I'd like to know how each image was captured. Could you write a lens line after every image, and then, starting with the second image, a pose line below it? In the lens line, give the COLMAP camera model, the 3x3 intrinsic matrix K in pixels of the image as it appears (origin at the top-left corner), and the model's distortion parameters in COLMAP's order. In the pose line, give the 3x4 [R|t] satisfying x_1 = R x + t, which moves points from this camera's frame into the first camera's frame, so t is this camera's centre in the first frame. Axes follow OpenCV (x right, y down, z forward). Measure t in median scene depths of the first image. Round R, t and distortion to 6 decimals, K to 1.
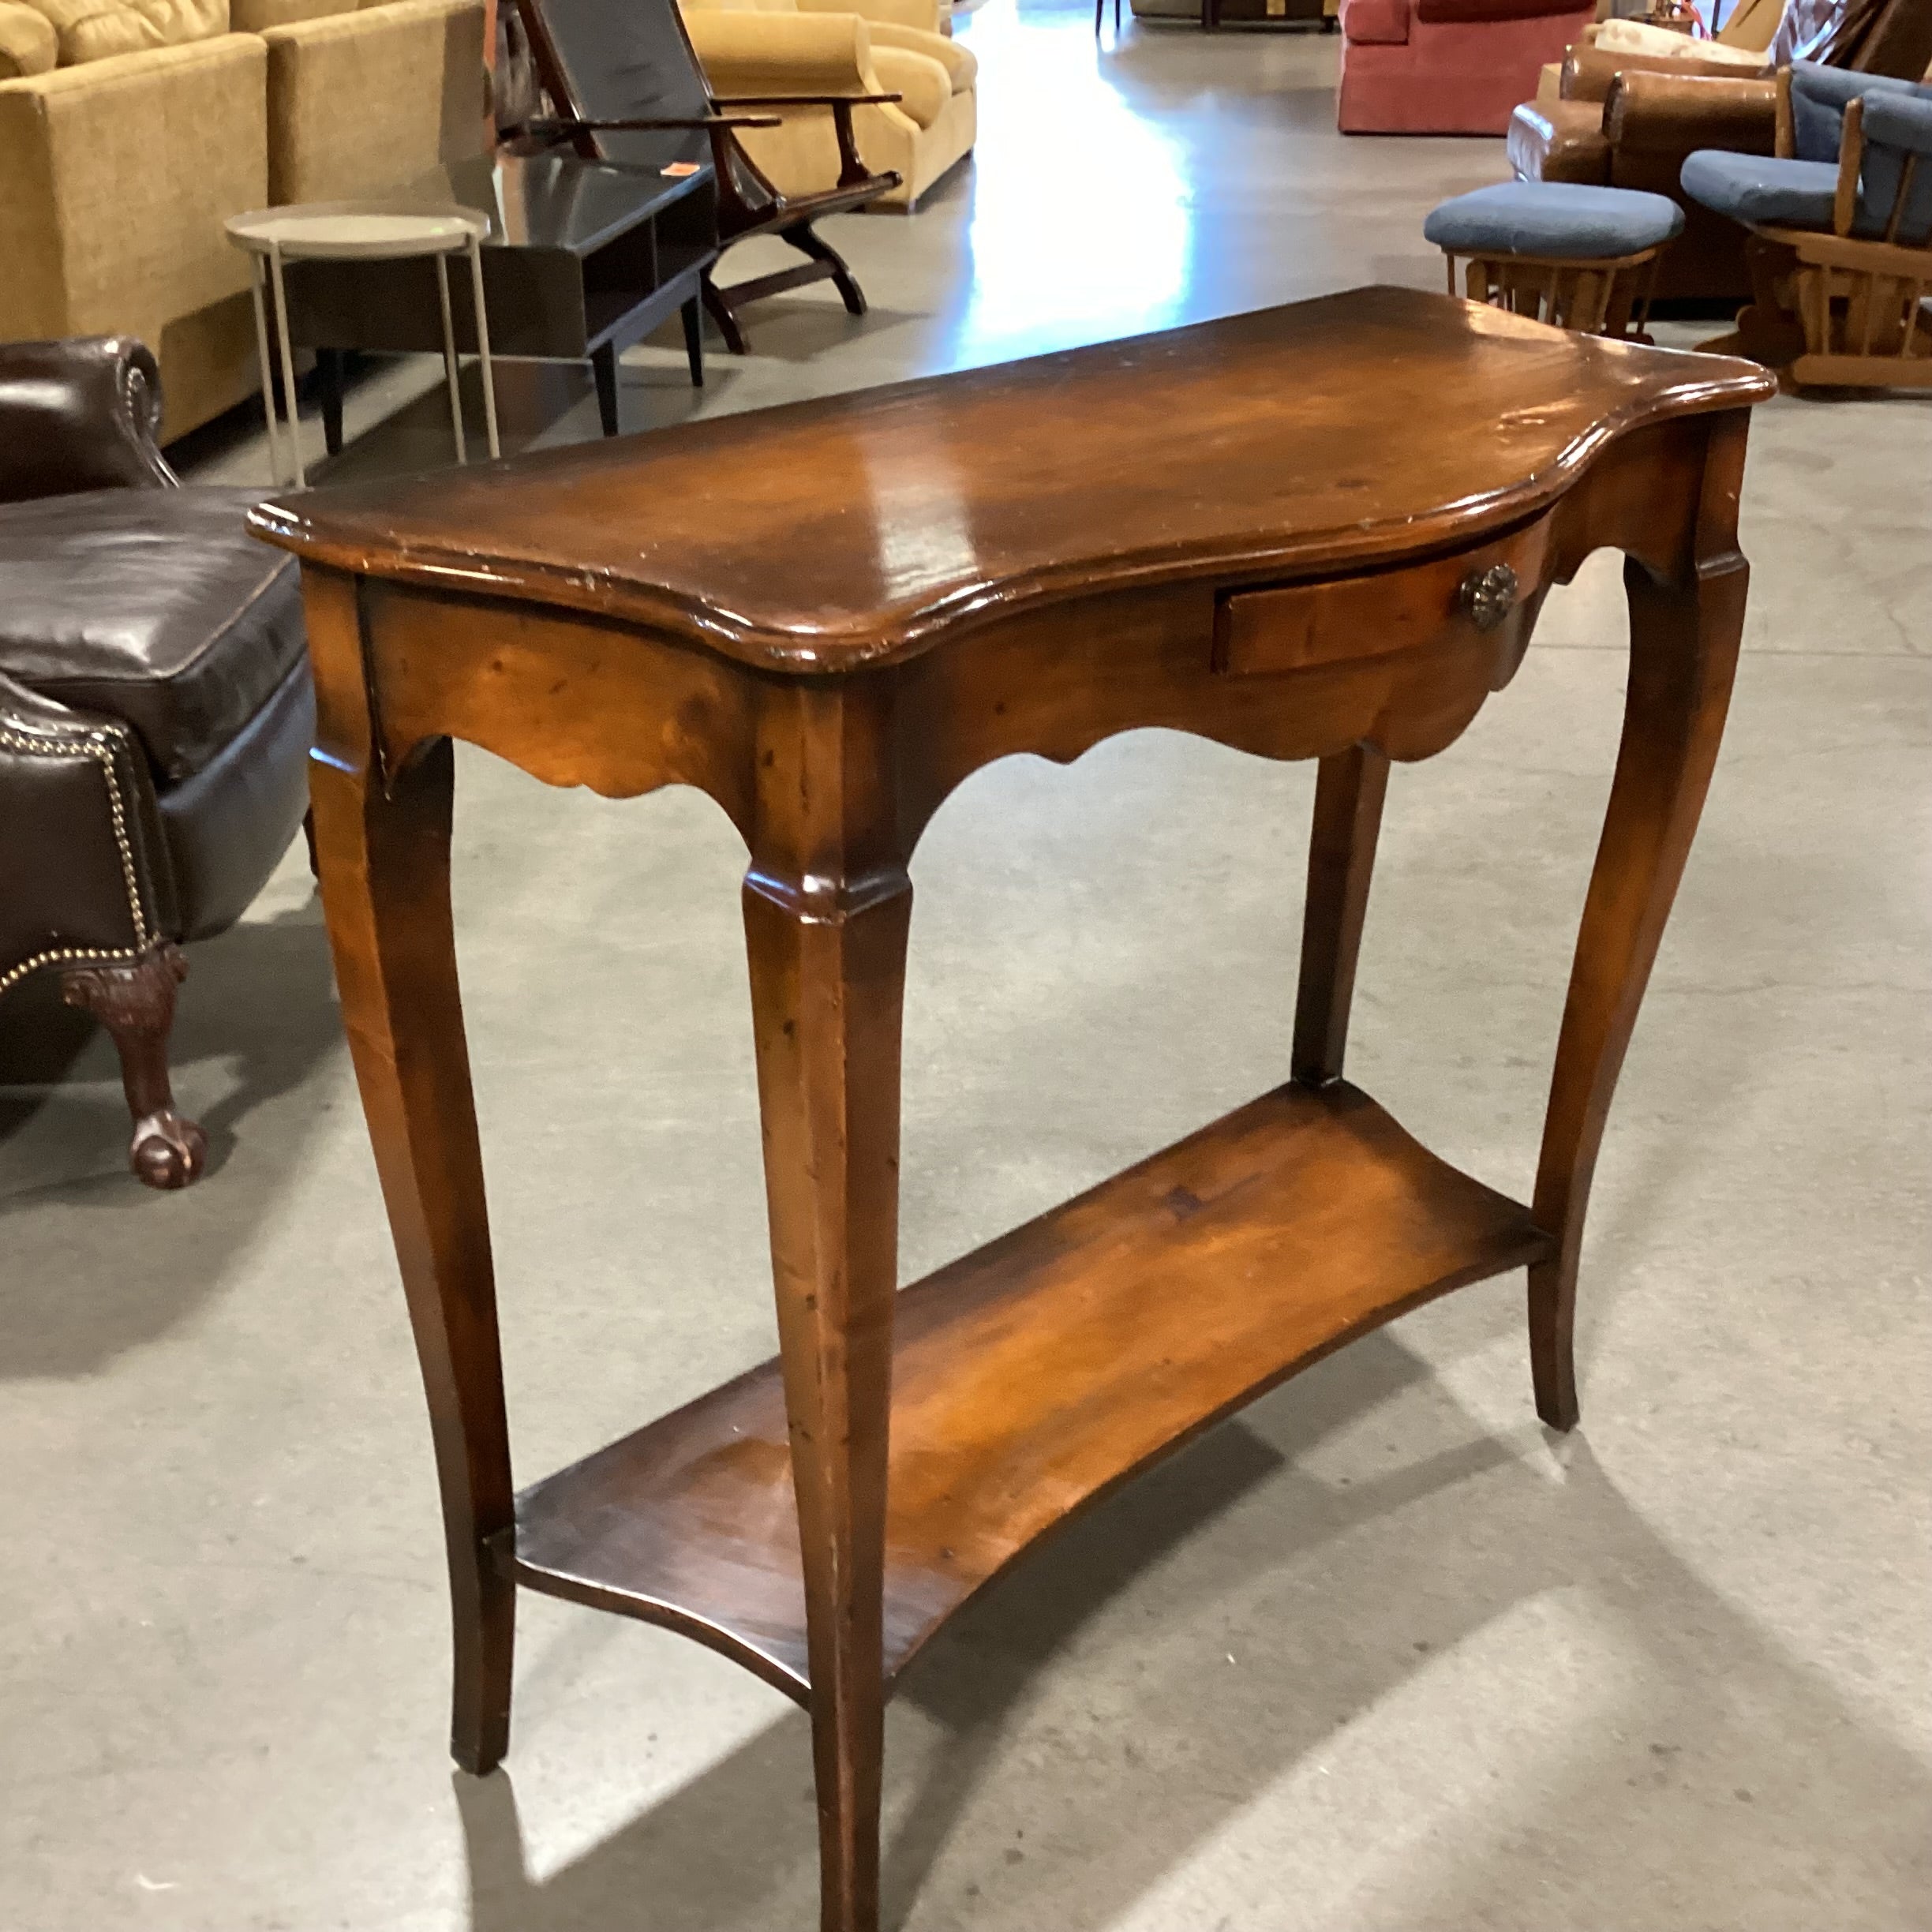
lens RADIAL K [[2307.6, 0, 979.7], [0, 2307.6, 1003.5], [0, 0, 1]] dist [0.040984, 0.000000]
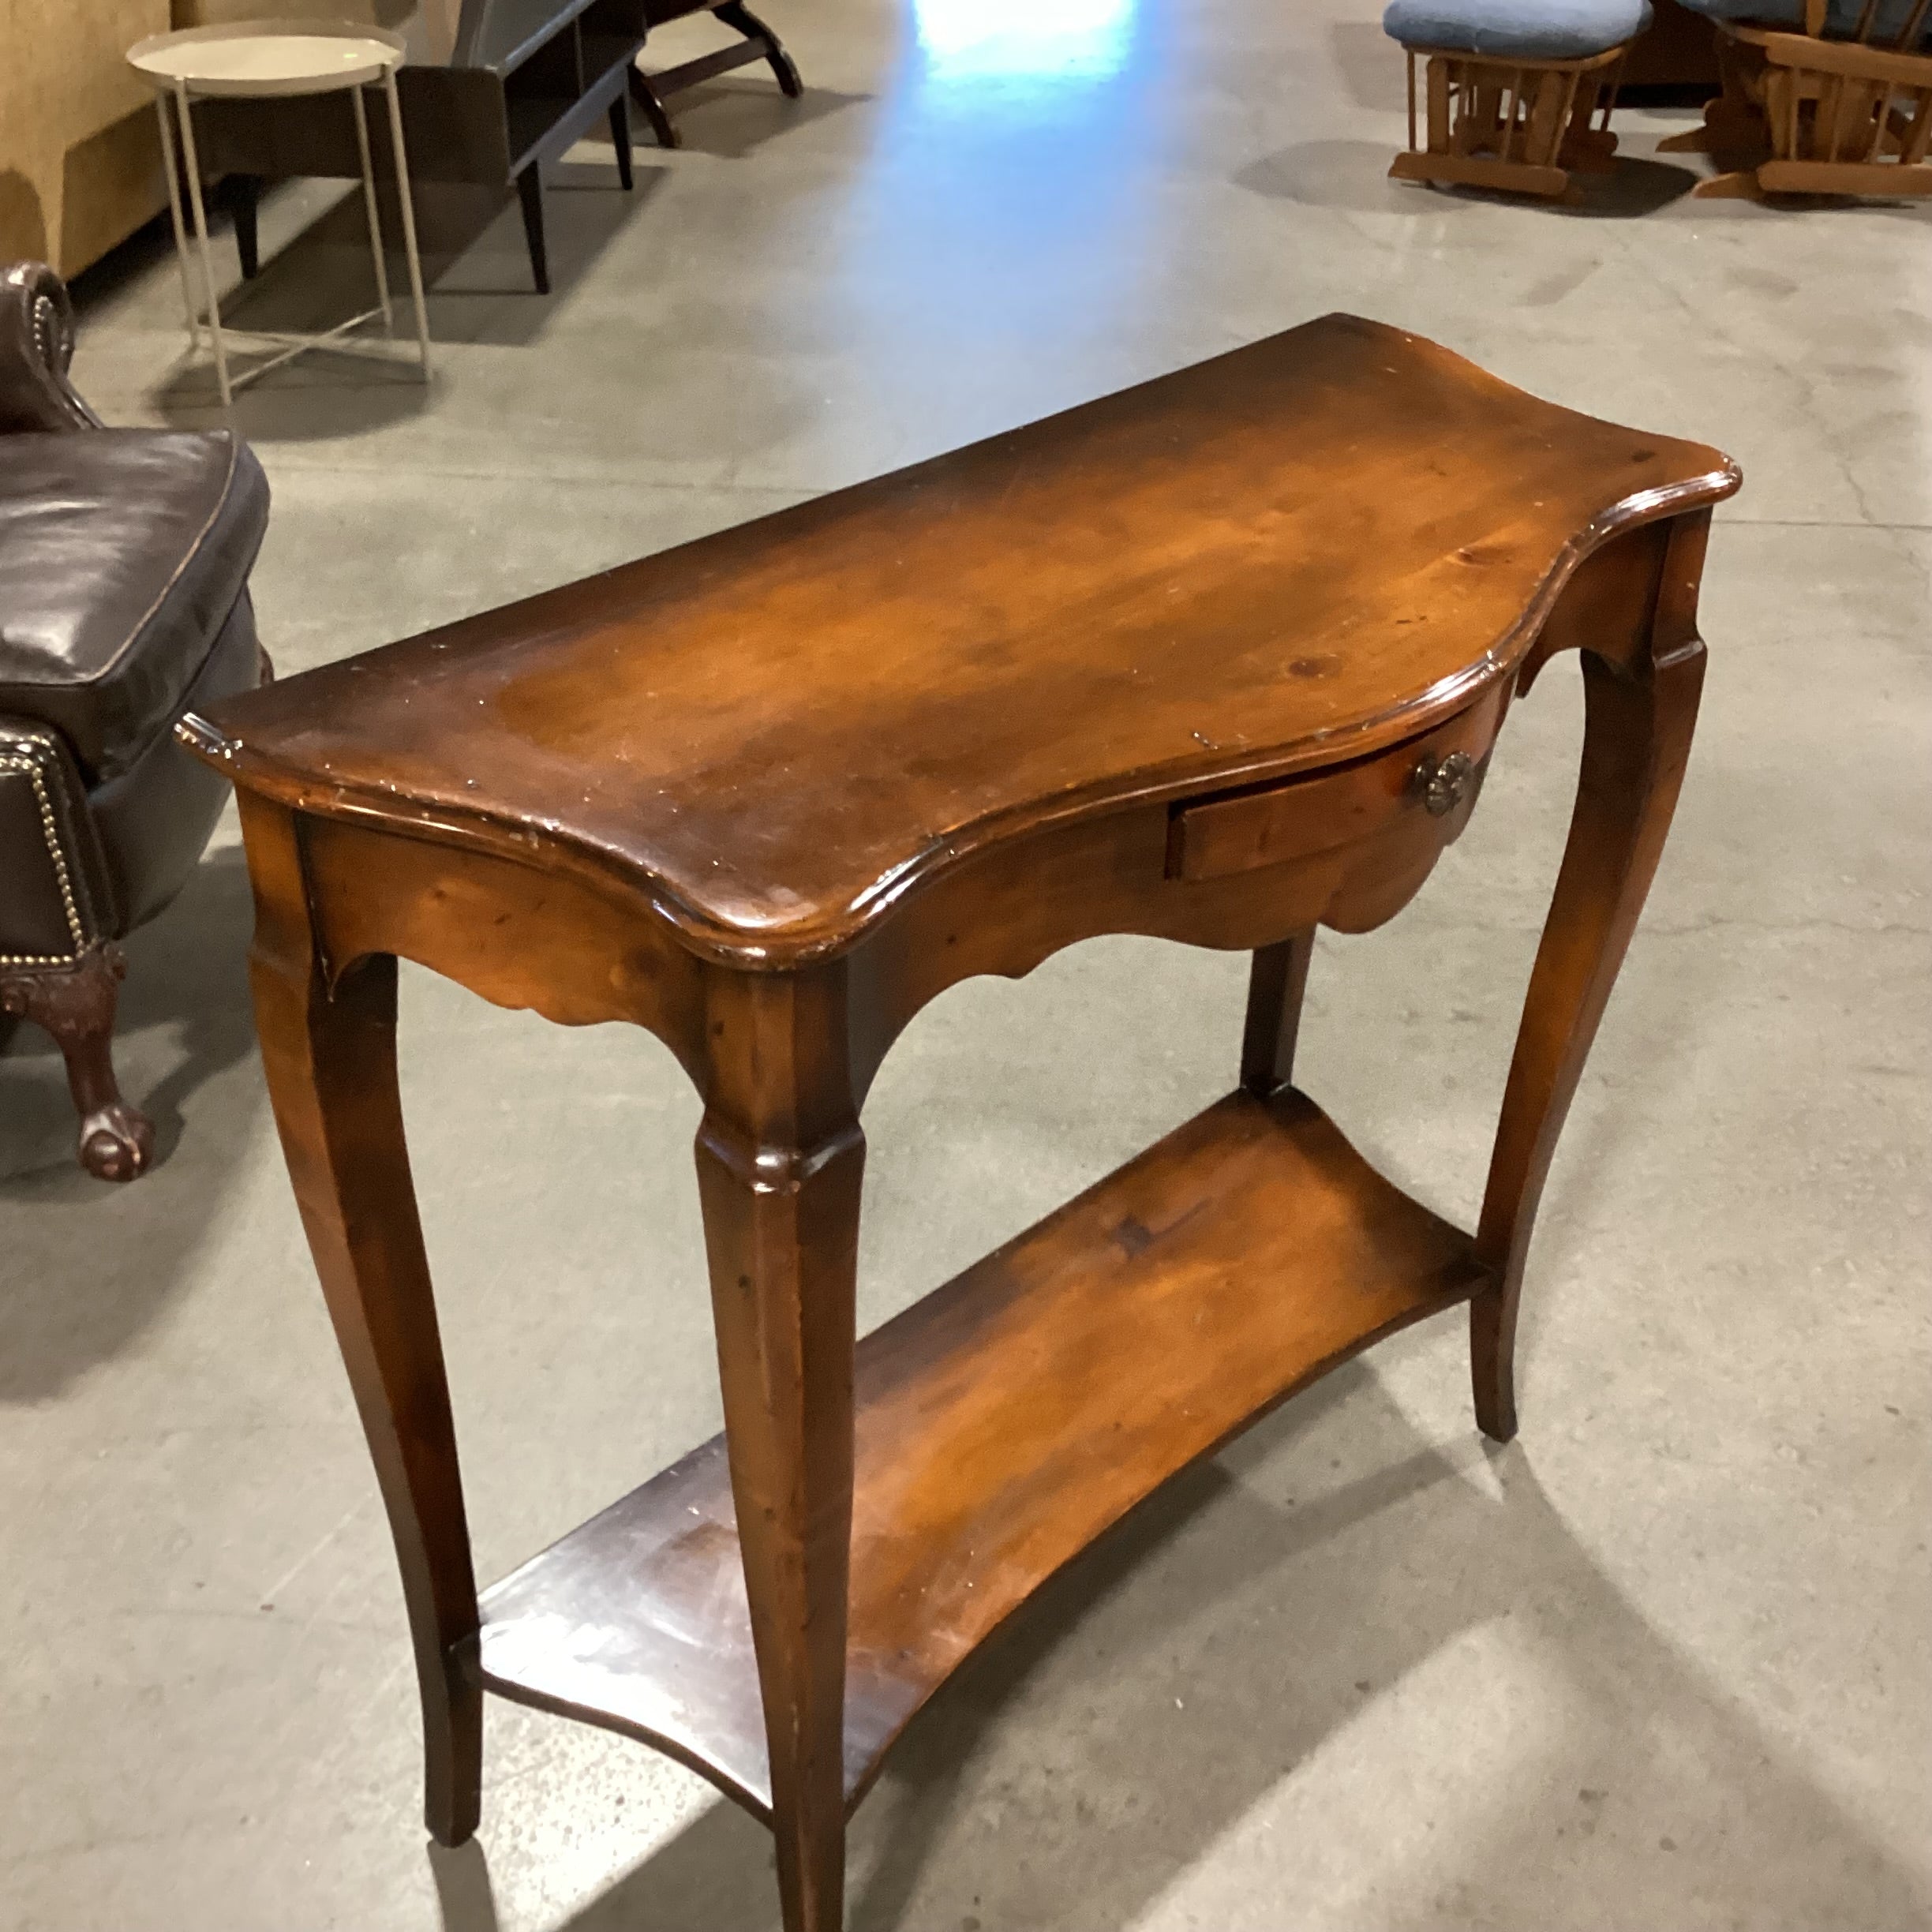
lens RADIAL K [[2307.6, 0, 980.7], [0, 2307.6, 984.2], [0, 0, 1]] dist [0.040984, 0.000000]
pose [[0.999702, -0.008182, 0.022990, -0.001115], [0.005510, 0.993467, 0.113988, -0.140257], [-0.023772, -0.113827, 0.993216, 0.009325]]
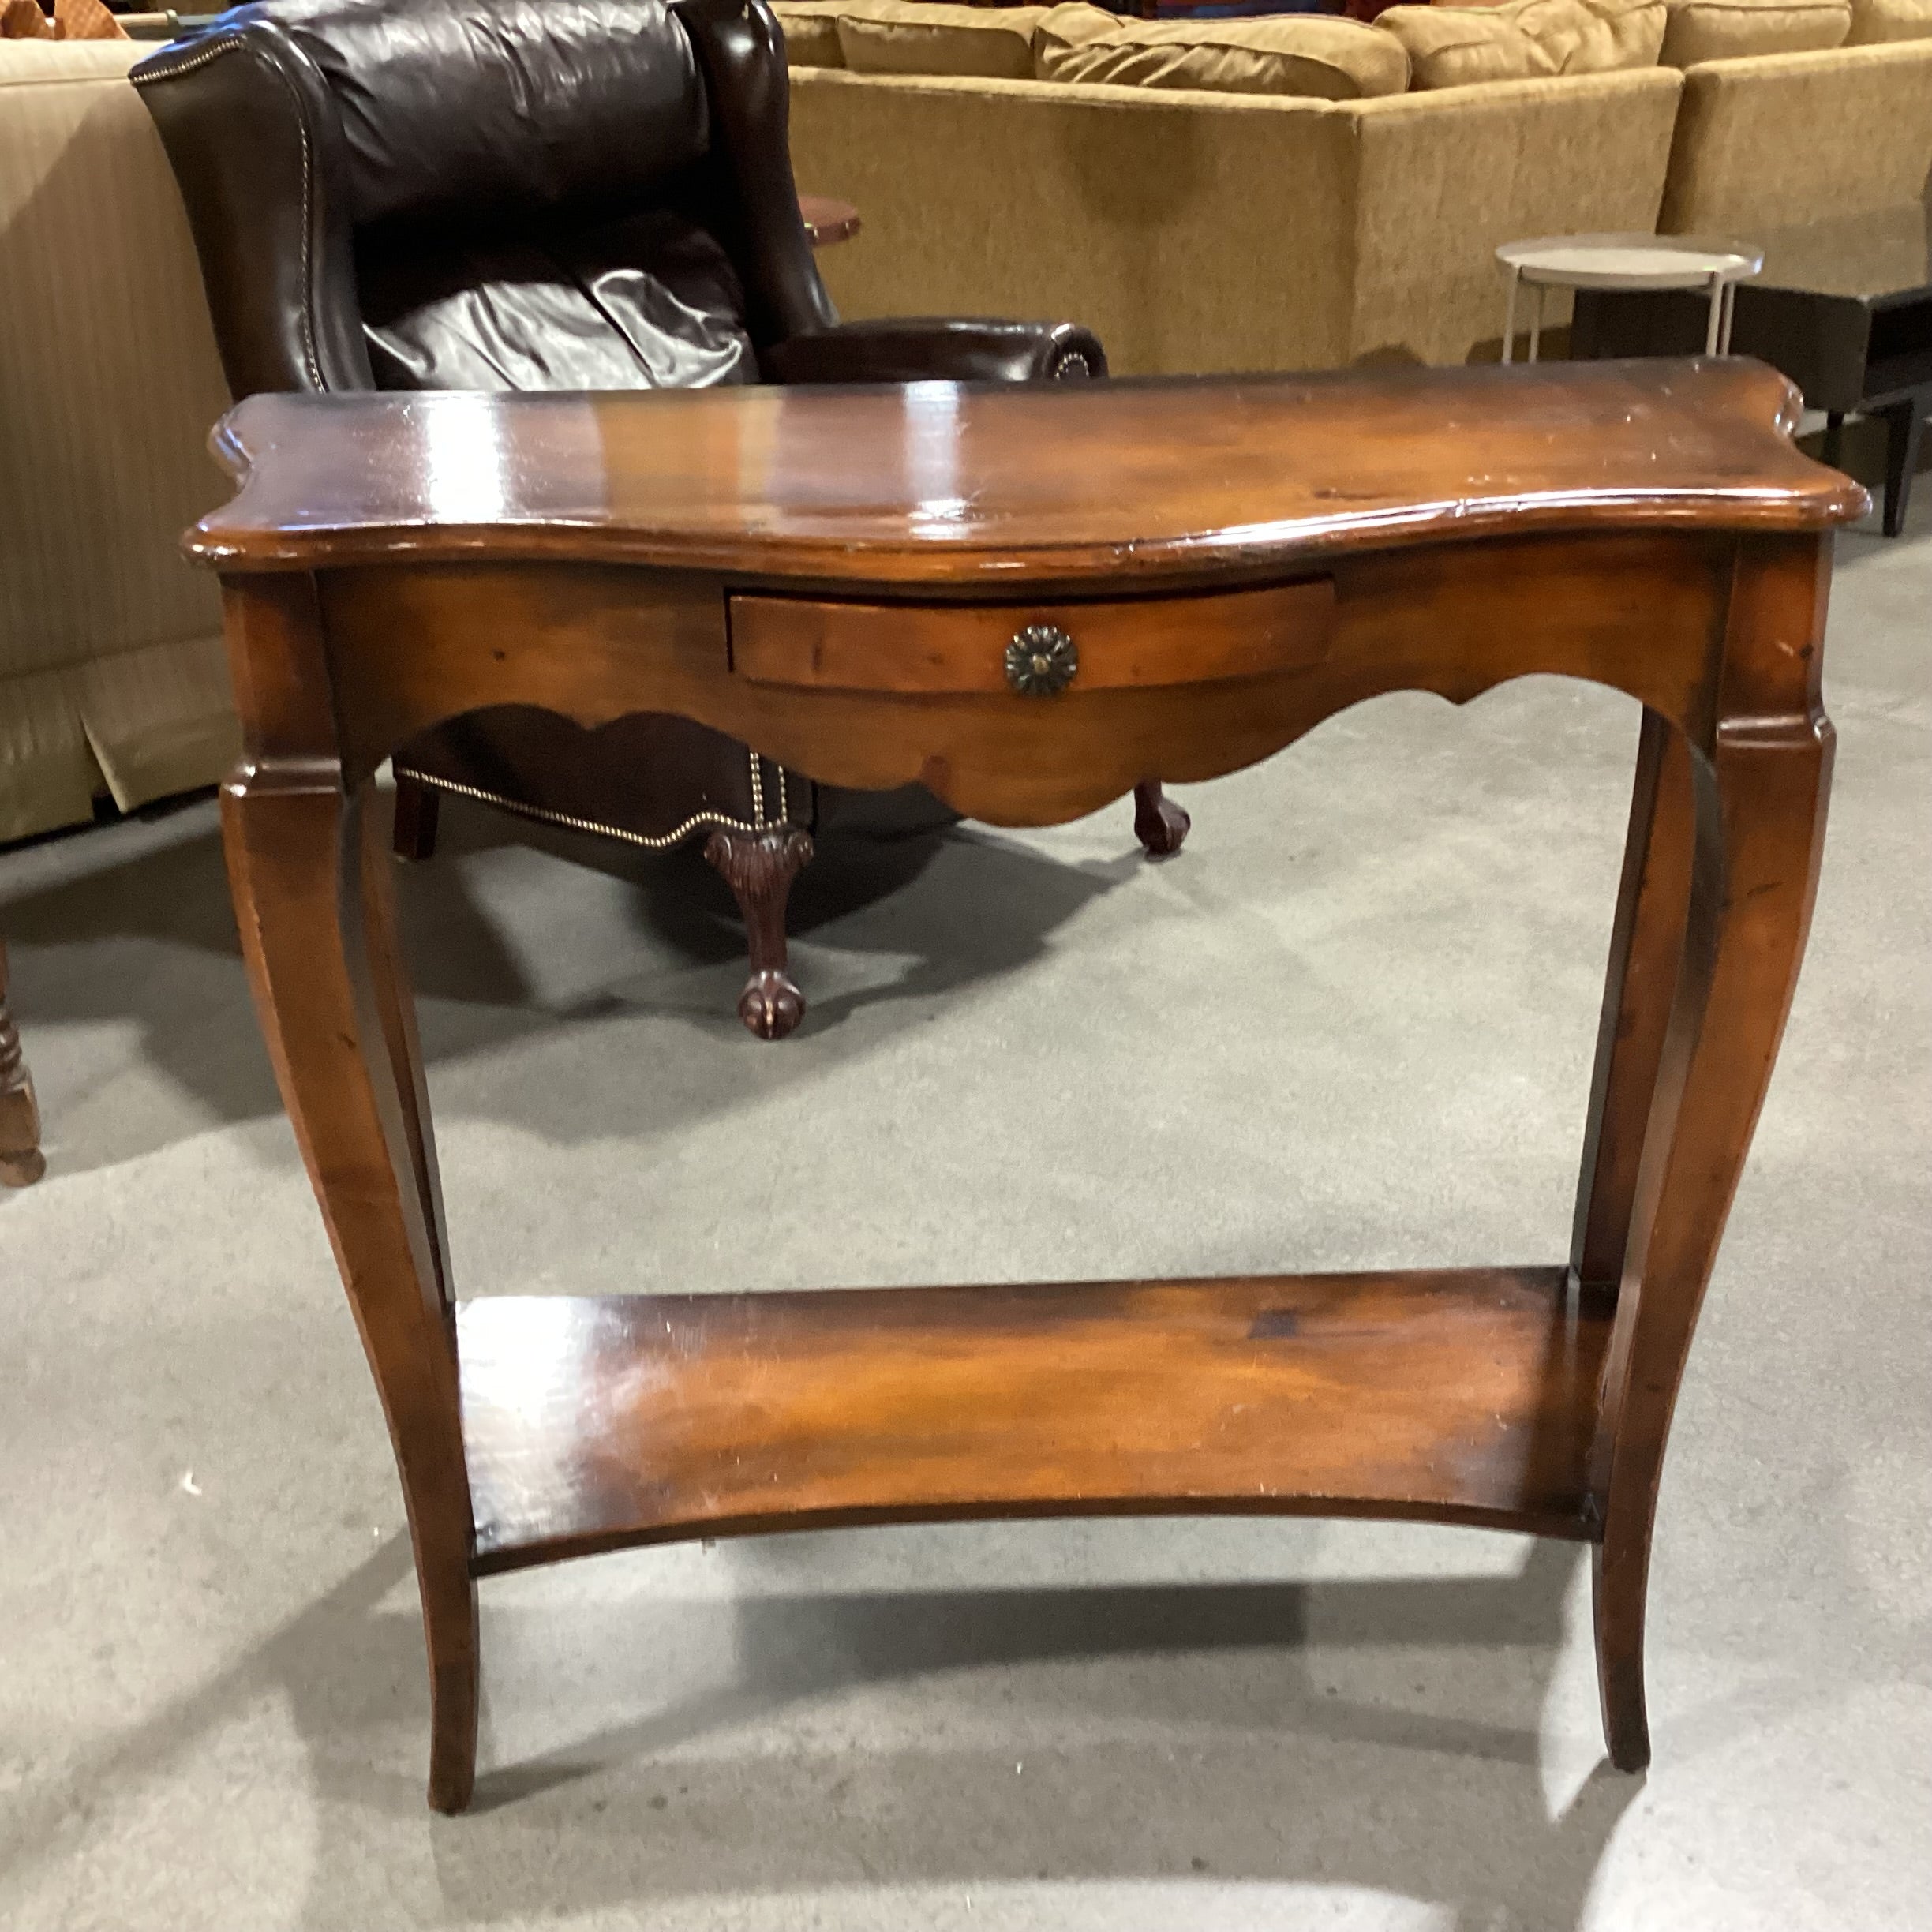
lens RADIAL K [[2307.6, 0, 983.2], [0, 2307.6, 1017.7], [0, 0, 1]] dist [0.040984, 0.000000]
pose [[0.730721, 0.276788, -0.624048, 0.542249], [-0.284079, 0.954500, 0.090716, -0.079419], [0.620762, 0.110991, 0.776103, 0.208225]]
